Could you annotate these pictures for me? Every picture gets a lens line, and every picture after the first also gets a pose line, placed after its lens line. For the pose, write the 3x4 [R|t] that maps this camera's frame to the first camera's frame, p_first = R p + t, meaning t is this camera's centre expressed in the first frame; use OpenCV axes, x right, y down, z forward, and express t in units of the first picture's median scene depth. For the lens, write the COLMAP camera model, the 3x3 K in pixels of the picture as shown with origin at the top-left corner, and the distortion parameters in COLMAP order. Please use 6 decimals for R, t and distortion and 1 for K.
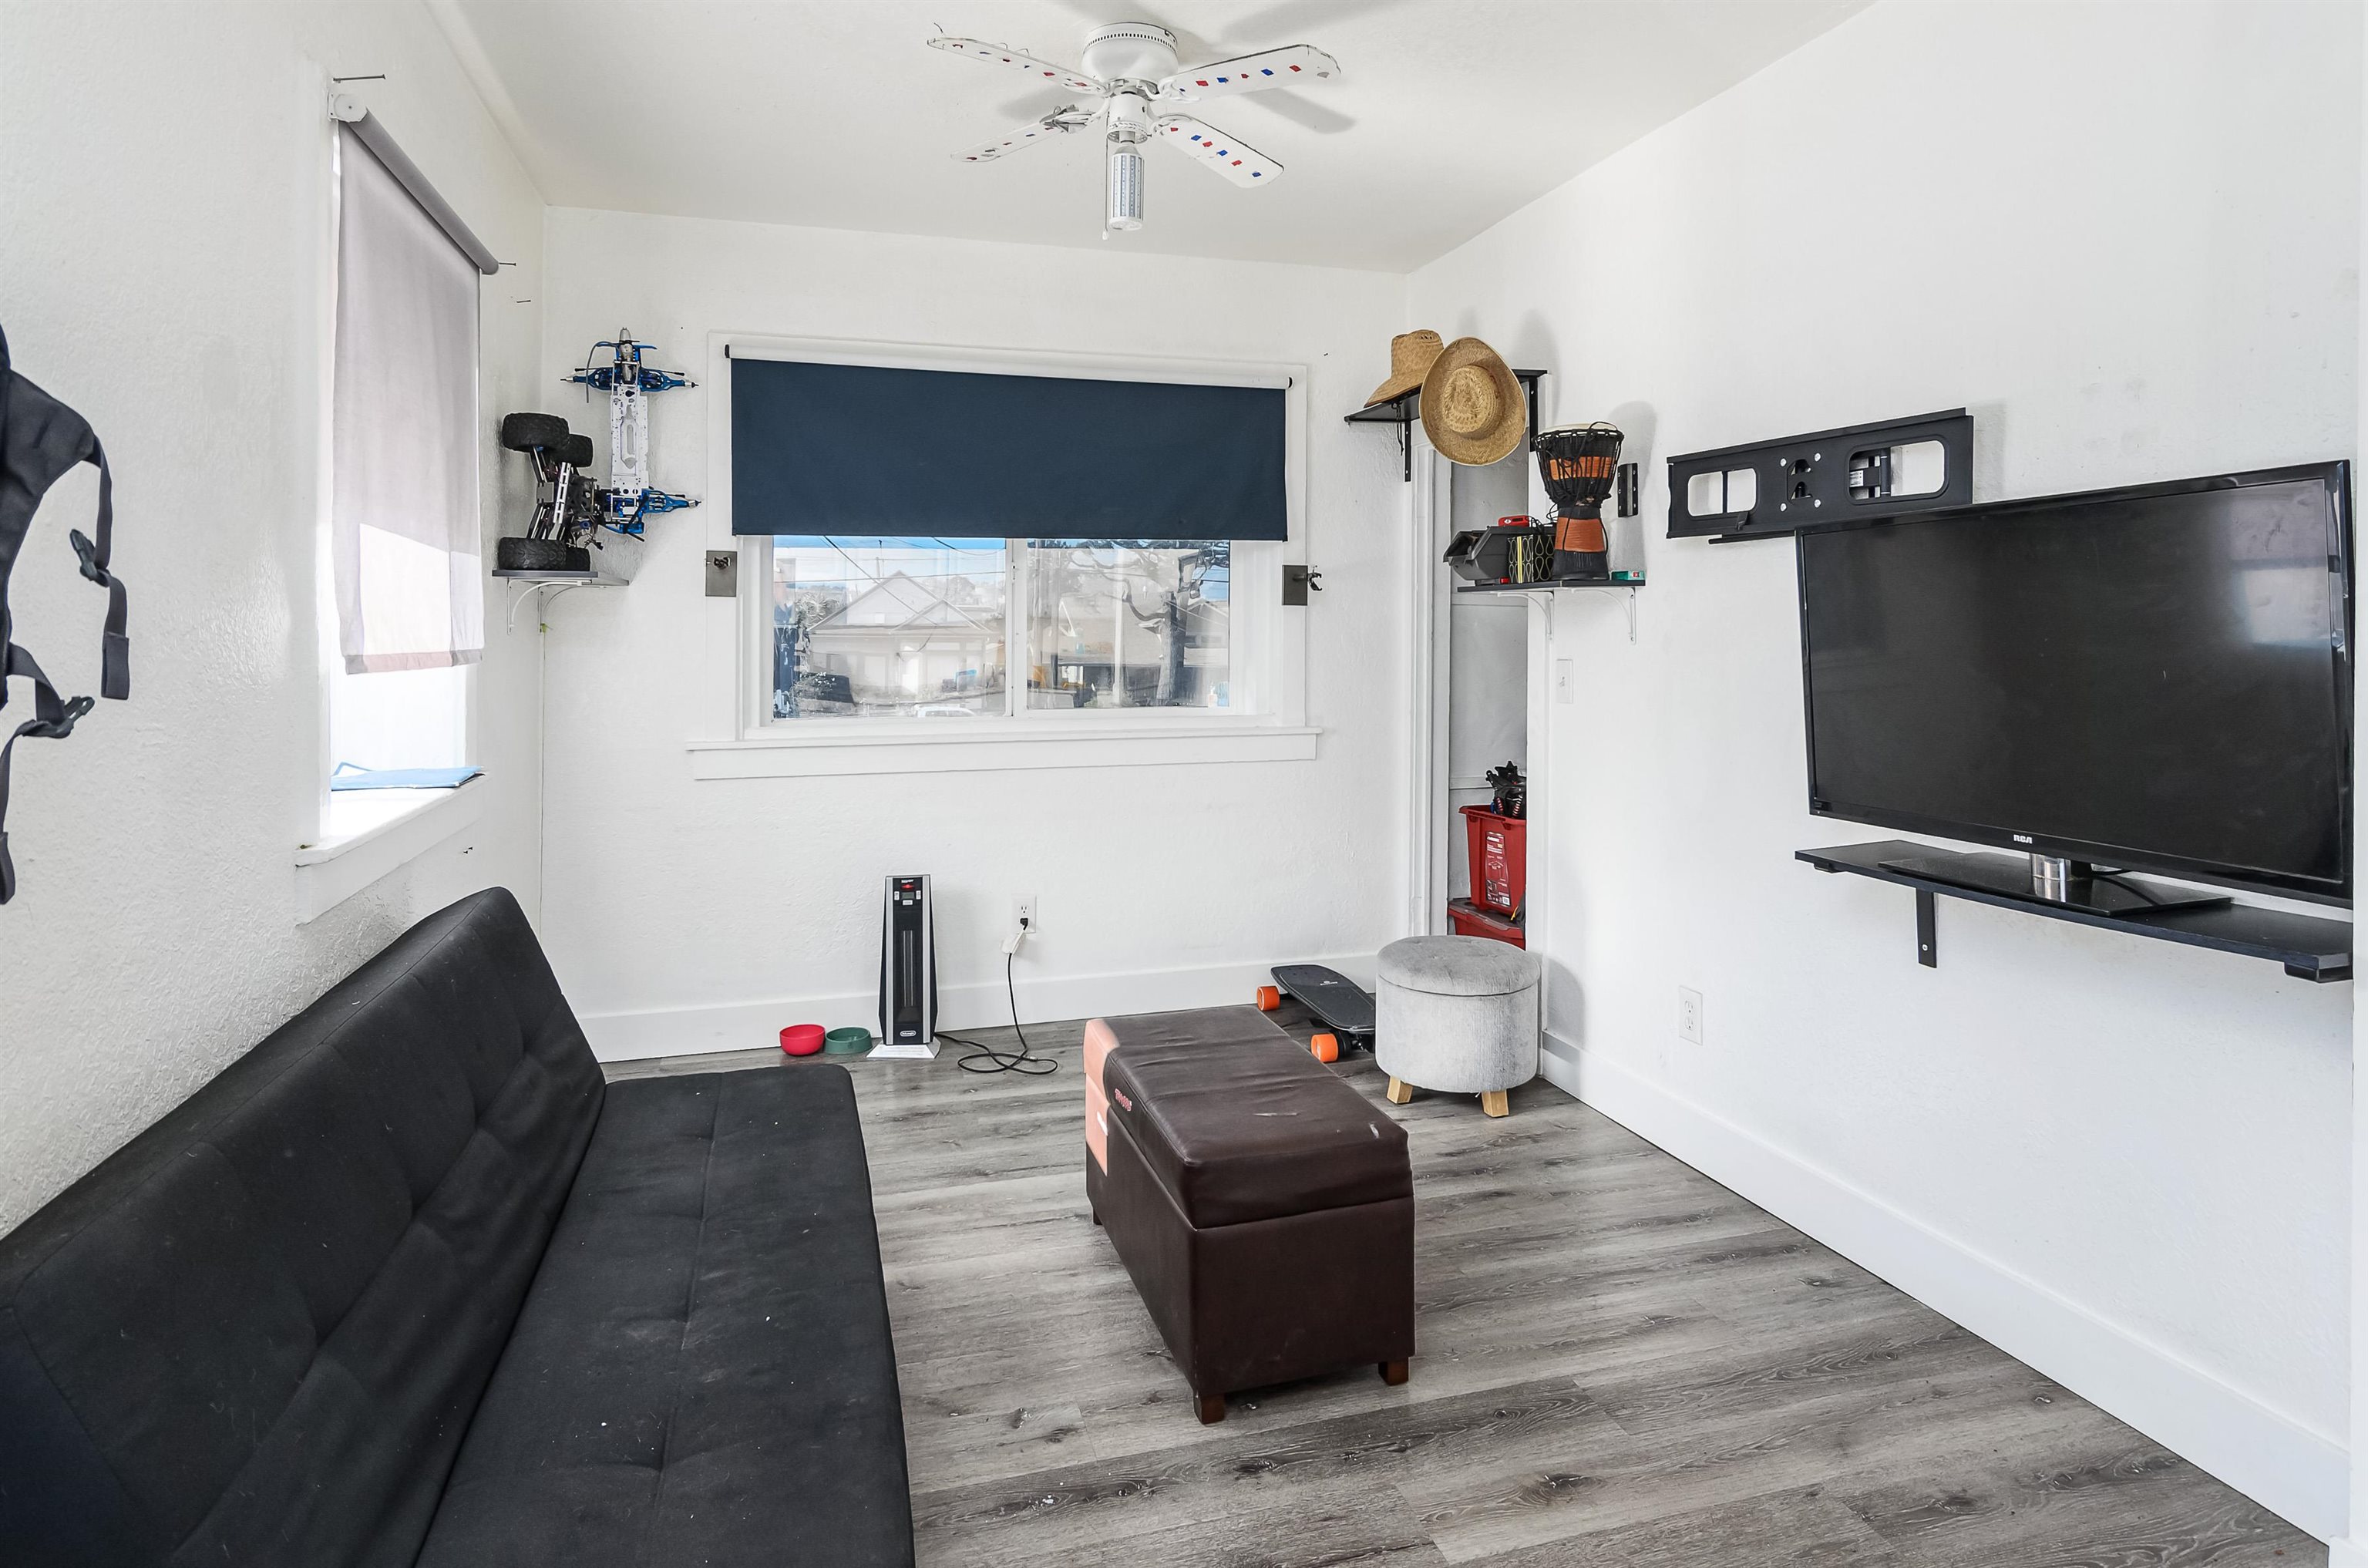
lens RADIAL K [[1267.2, 0, 1178.4], [0, 1267.2, 639.3], [0, 0, 1]] dist [0.000356, -0.000384]
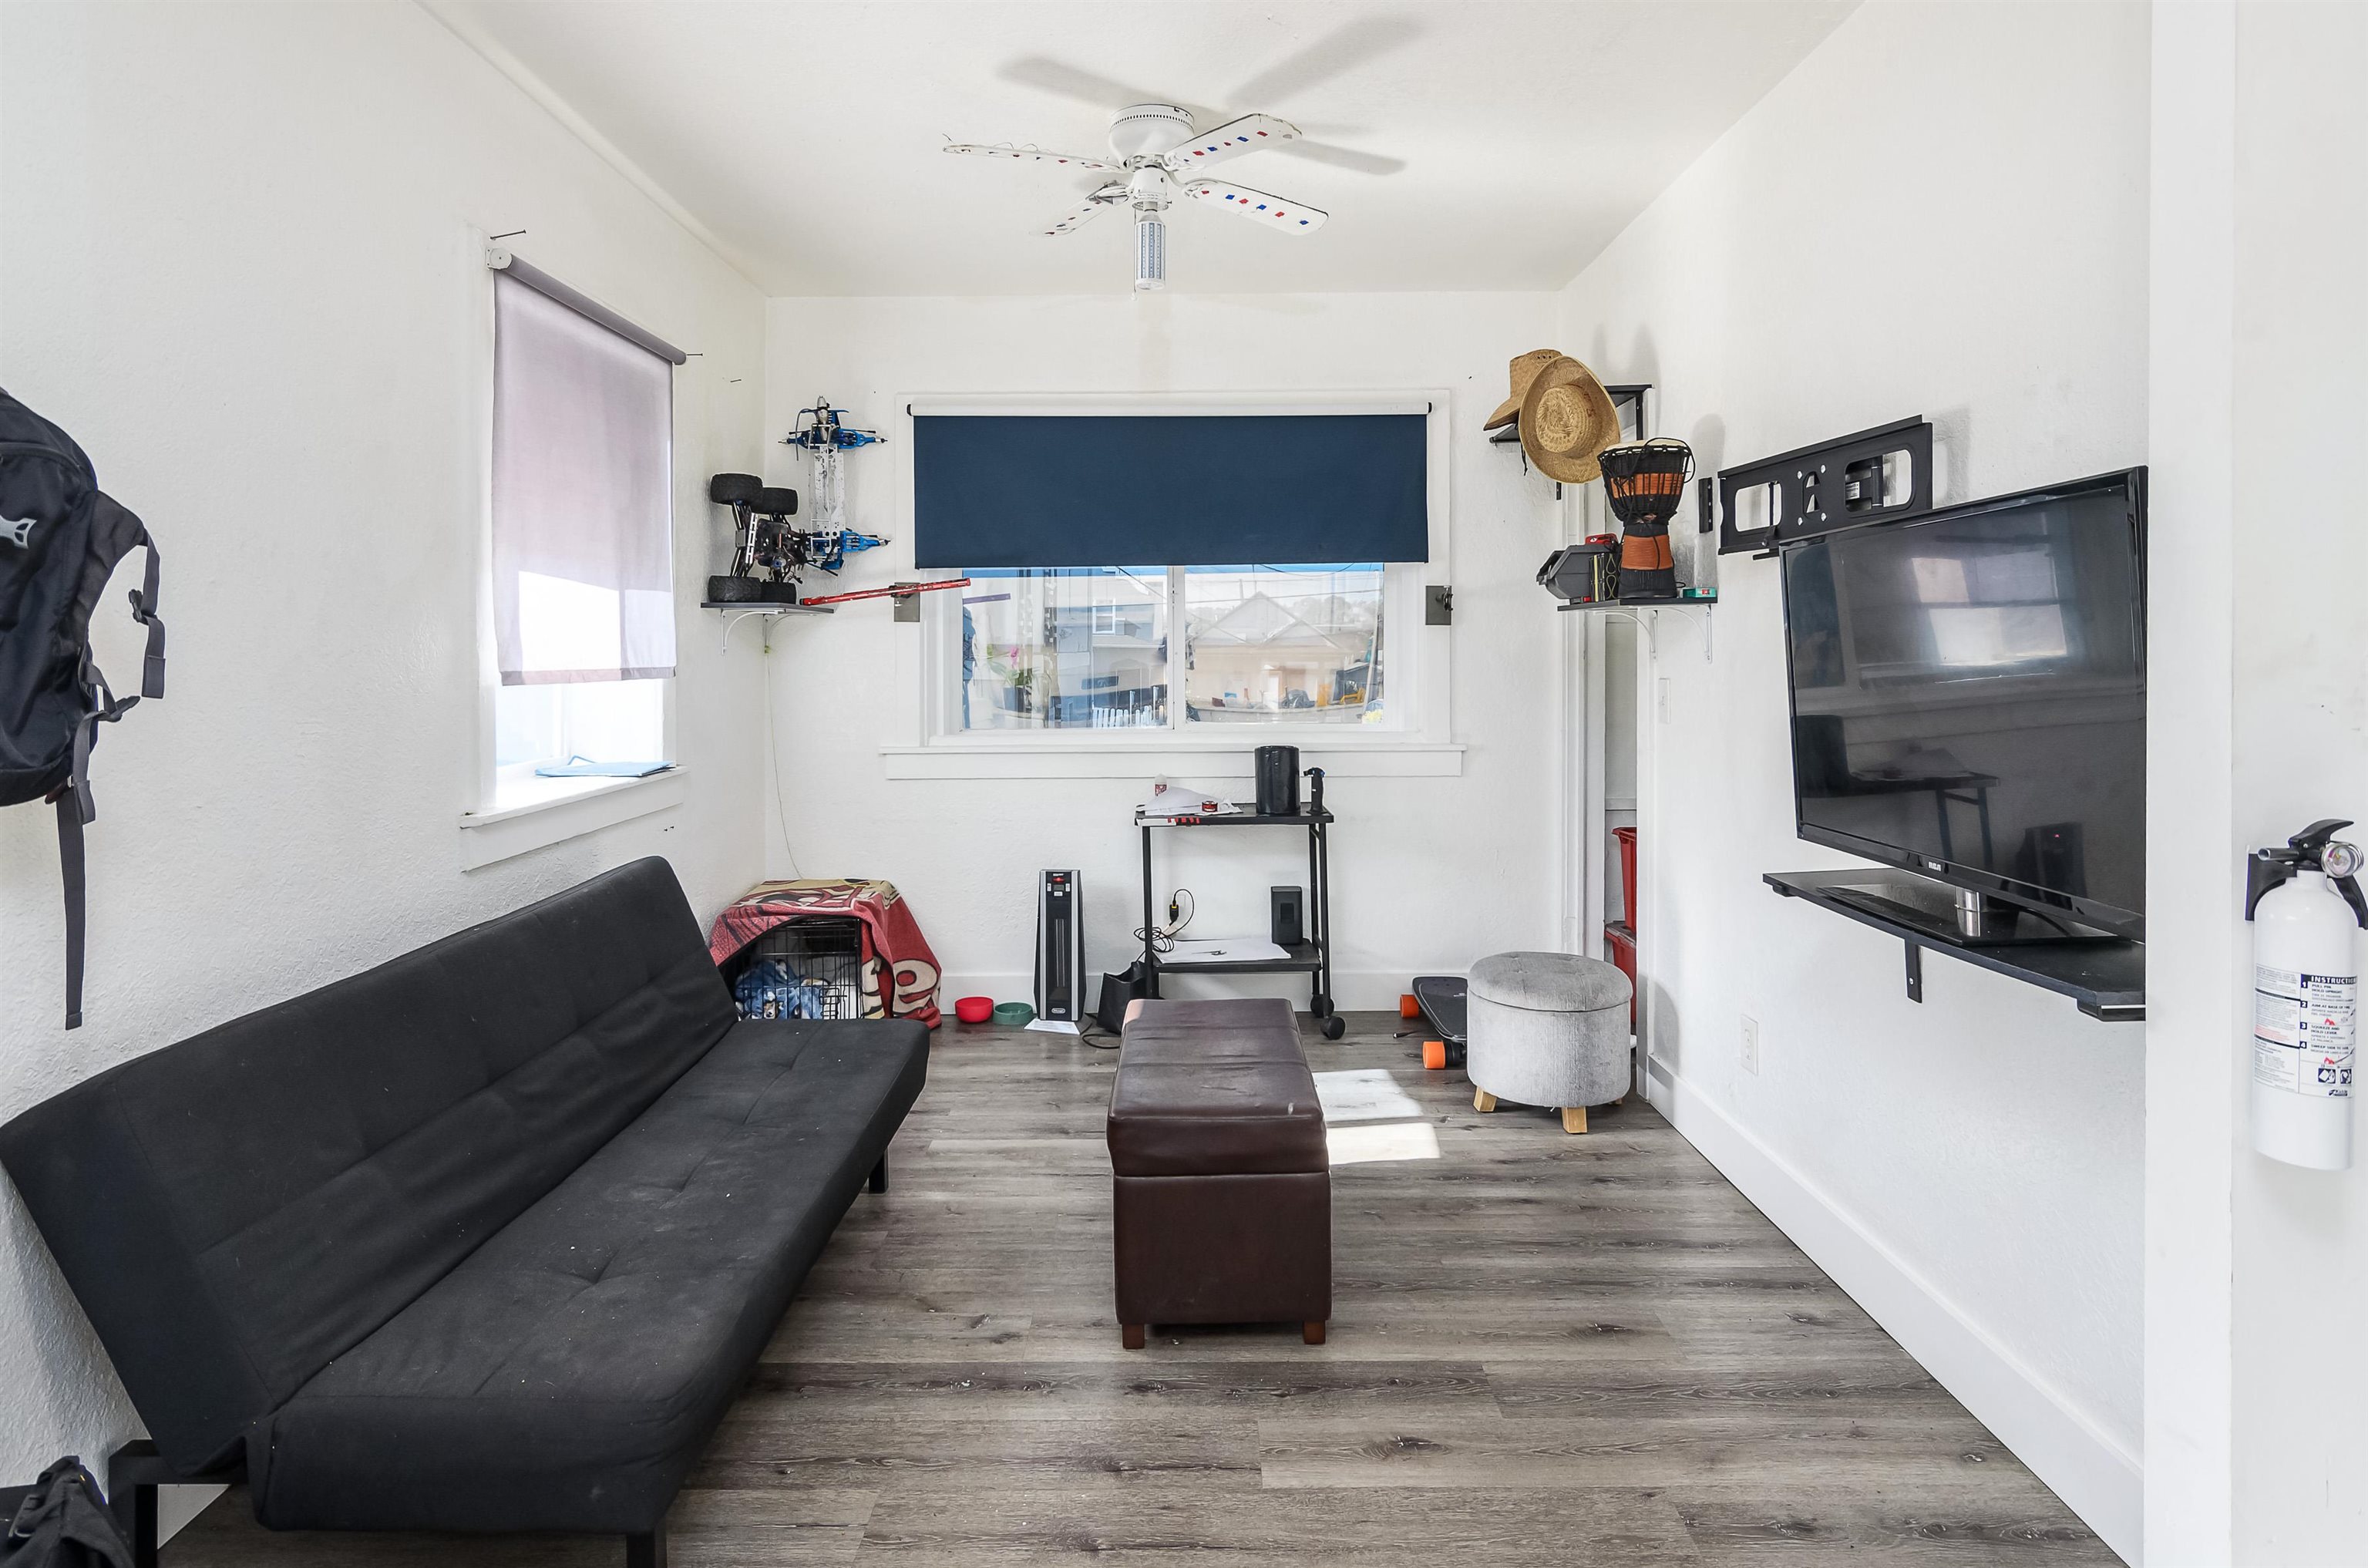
lens RADIAL K [[1261.0, 0, 1201.8], [0, 1261.0, 663.0], [0, 0, 1]] dist [-0.000136, 0.000514]
pose [[0.962191, -0.000155, -0.272376, 0.292908], [0.001124, 0.999994, 0.003402, 0.000192], [0.272374, -0.003580, 0.962185, -0.050298]]
